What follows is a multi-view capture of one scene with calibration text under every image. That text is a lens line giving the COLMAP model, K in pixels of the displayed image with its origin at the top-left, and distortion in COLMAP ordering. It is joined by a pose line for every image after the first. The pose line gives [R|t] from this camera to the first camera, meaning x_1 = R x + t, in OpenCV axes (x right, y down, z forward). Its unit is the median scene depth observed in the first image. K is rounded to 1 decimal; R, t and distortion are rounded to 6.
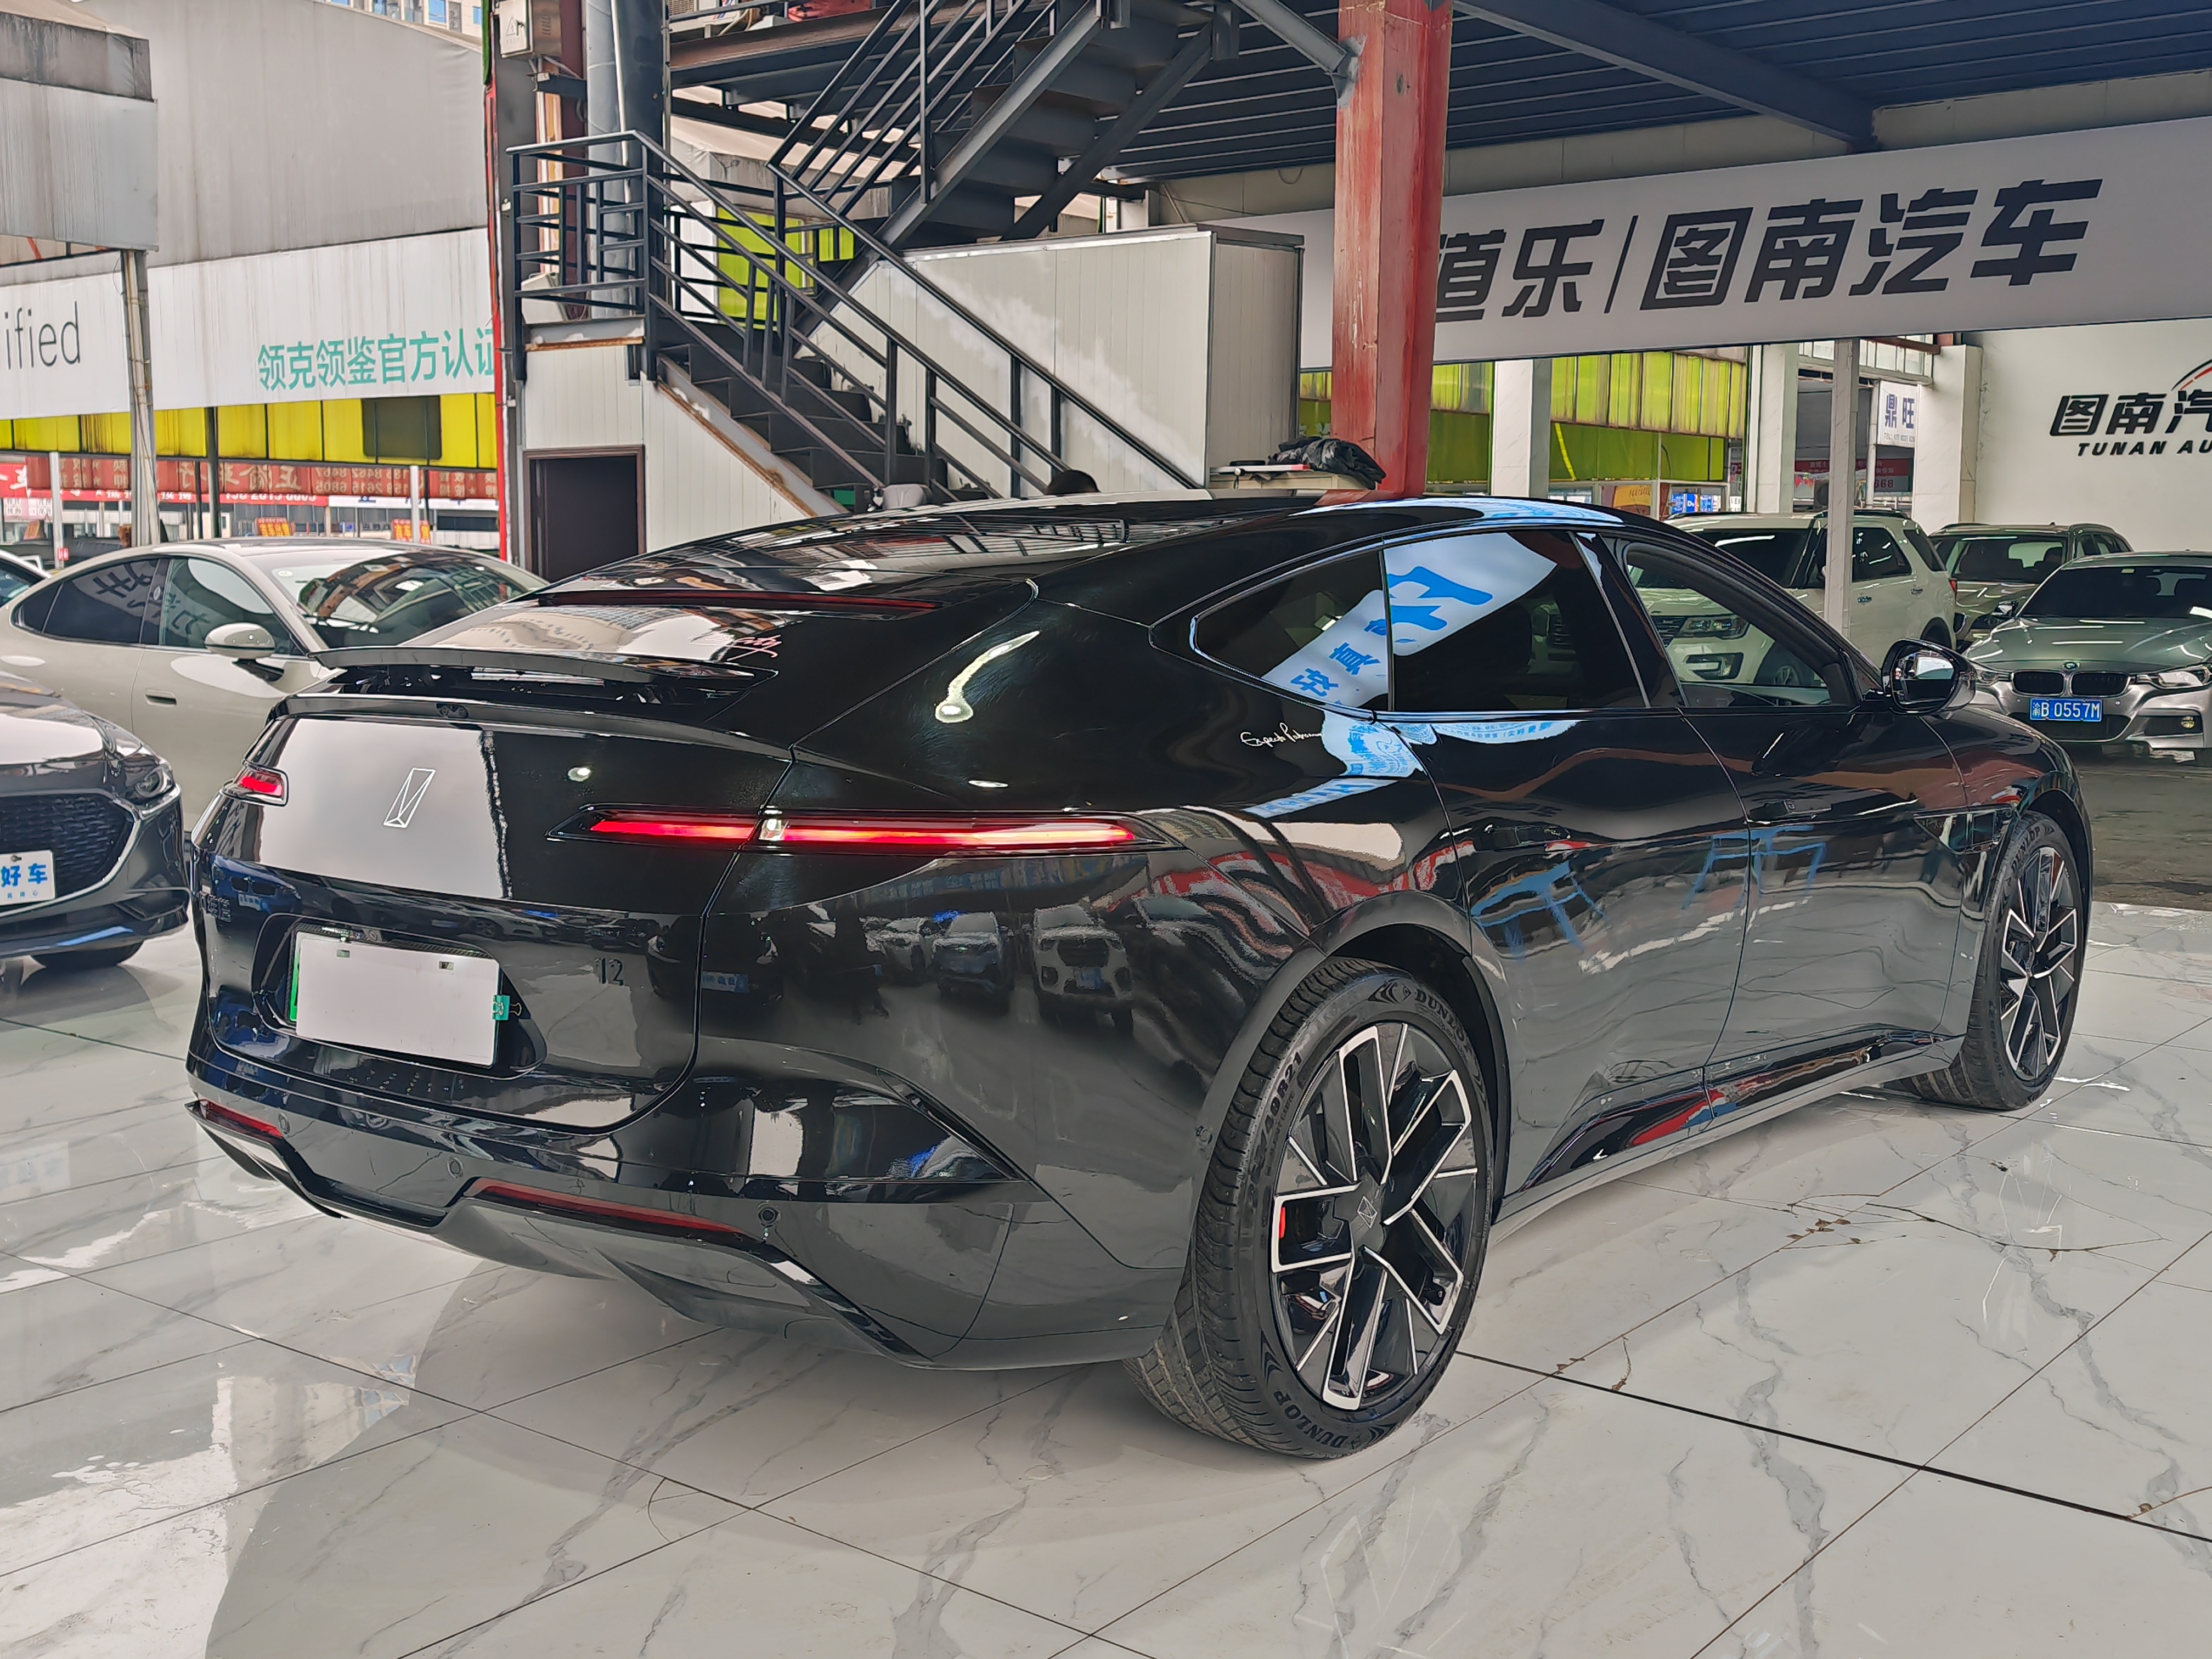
lens RADIAL K [[2412.6, 0, 1019.1], [0, 2412.6, 825.5], [0, 0, 1]] dist [-0.028966, -0.035986]
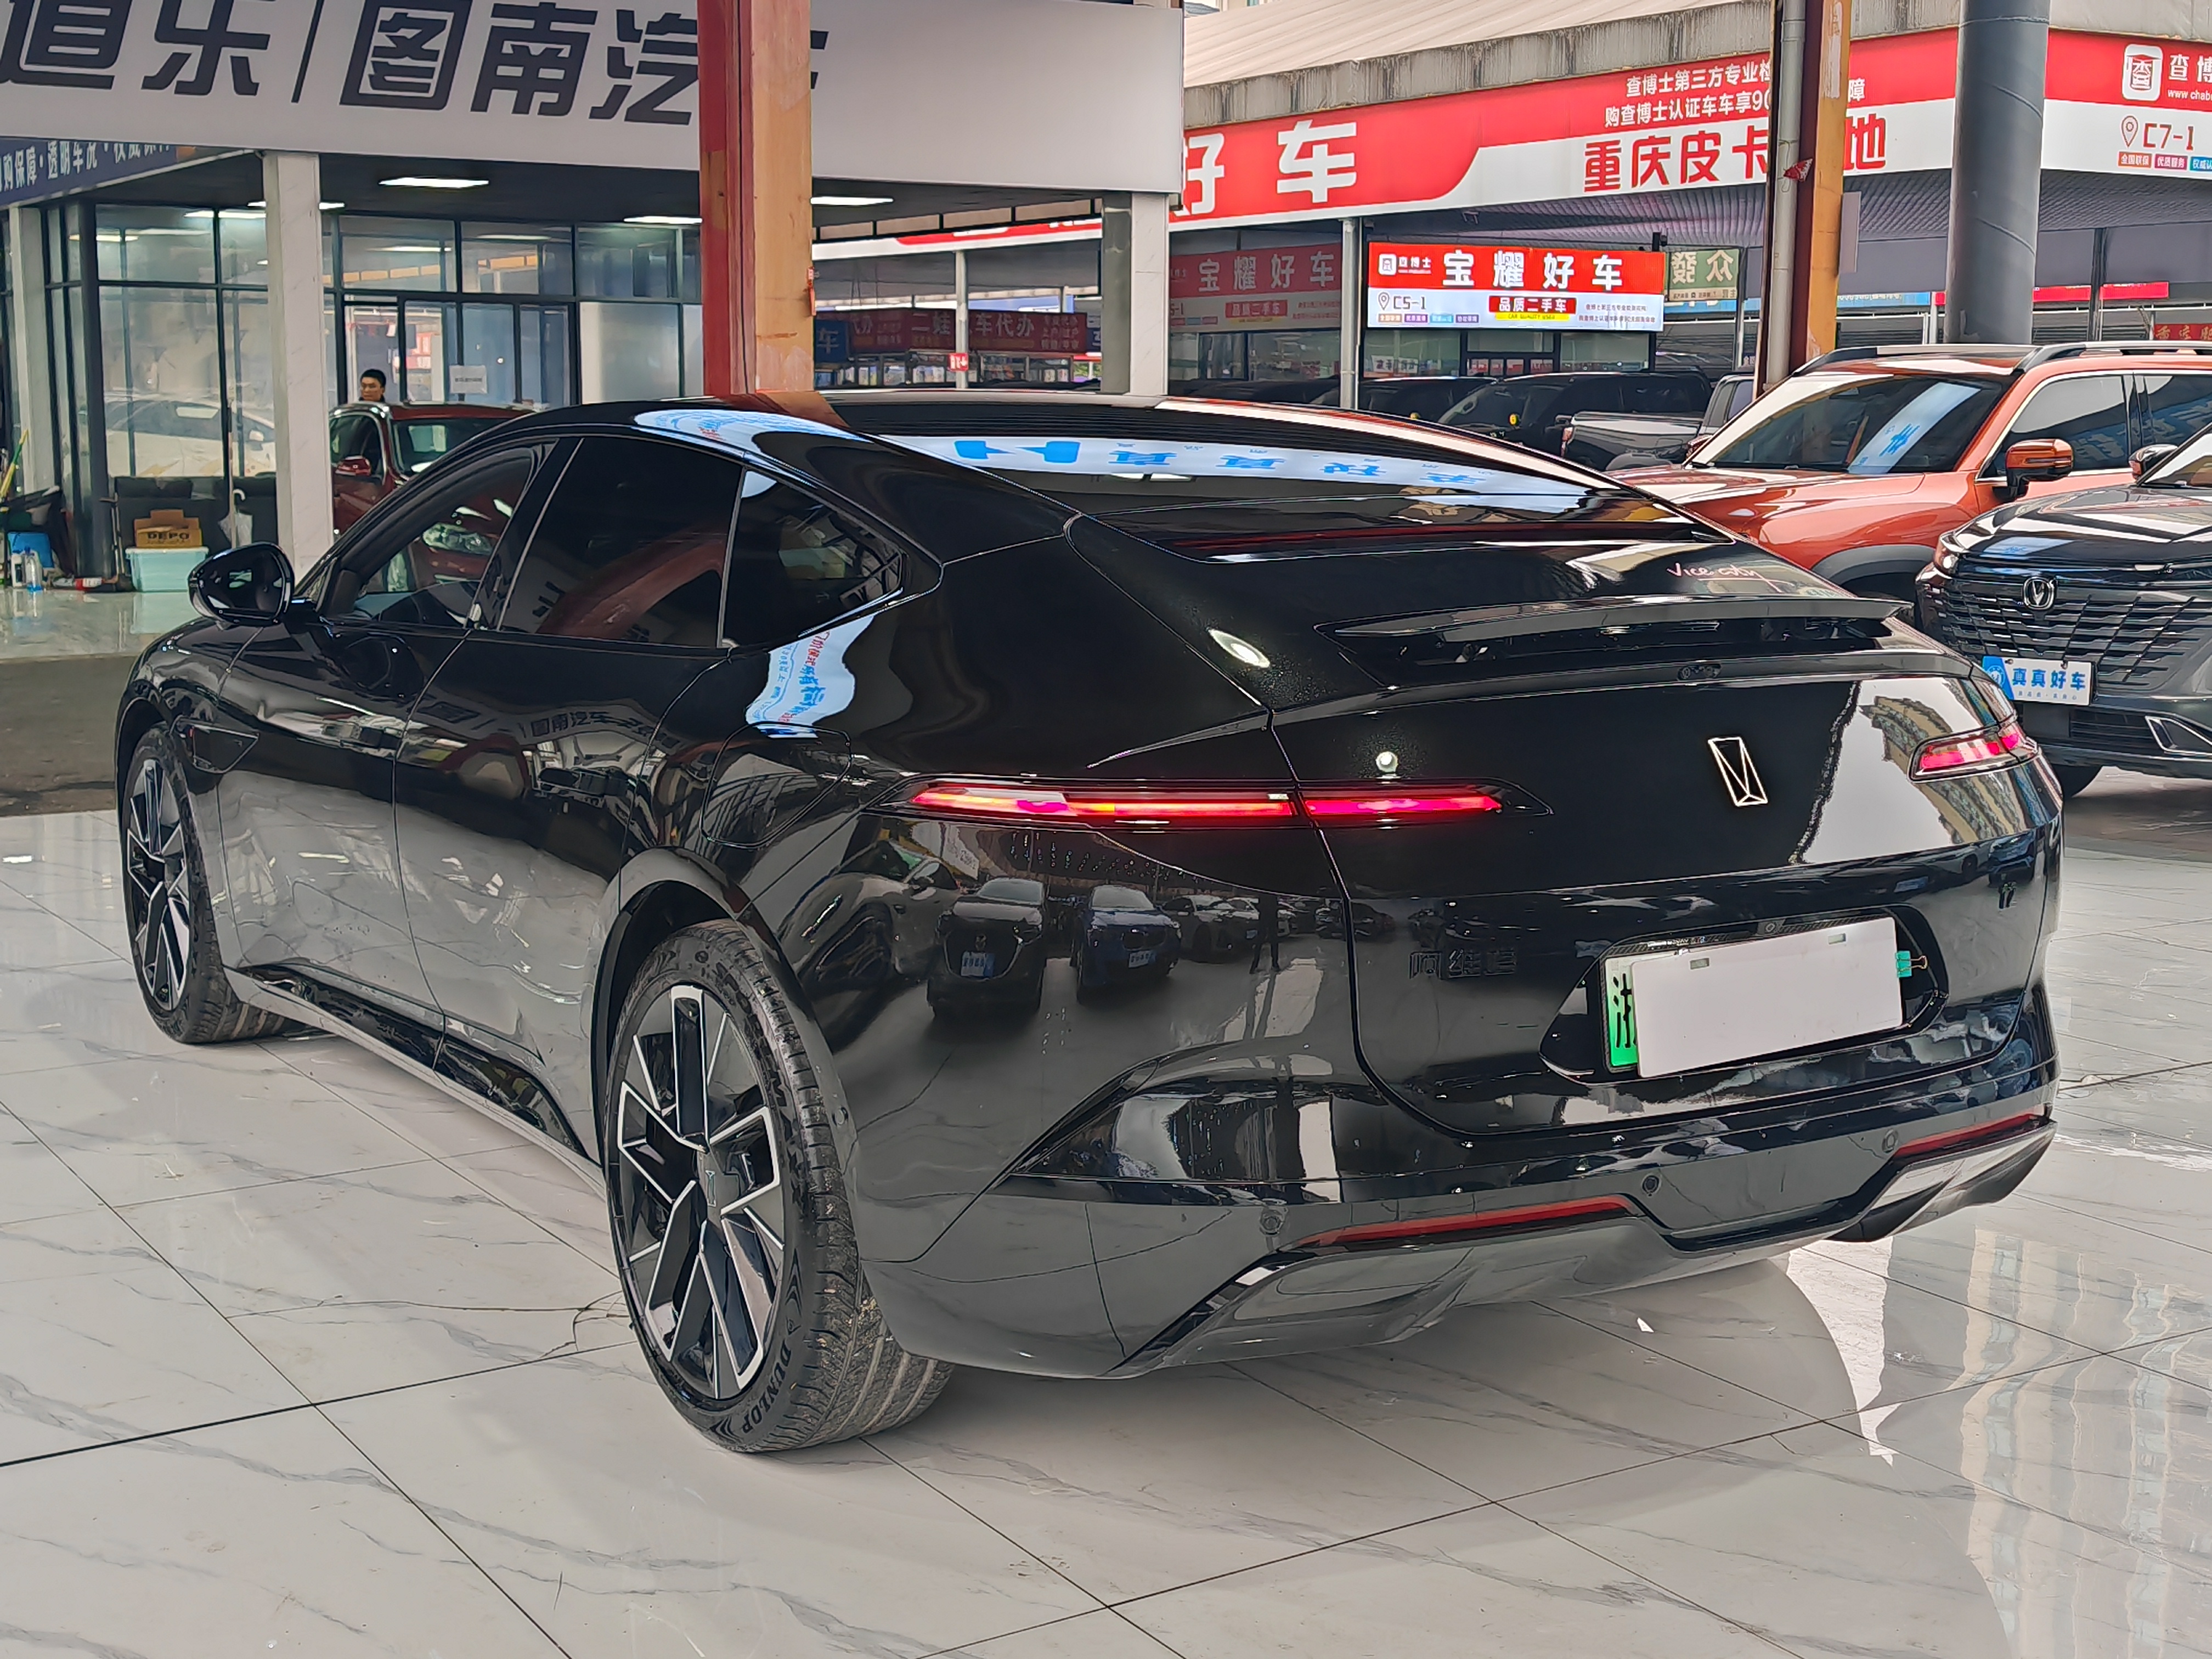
lens RADIAL K [[2935.3, 0, 1106.0], [0, 2935.3, 829.5], [0, 0, 1]] dist [0.008945, -0.025637]
pose [[0.303636, -0.143277, 0.941954, -0.658613], [0.096506, 0.988169, 0.119198, -0.068092], [-0.947888, 0.054711, 0.313871, 0.474126]]
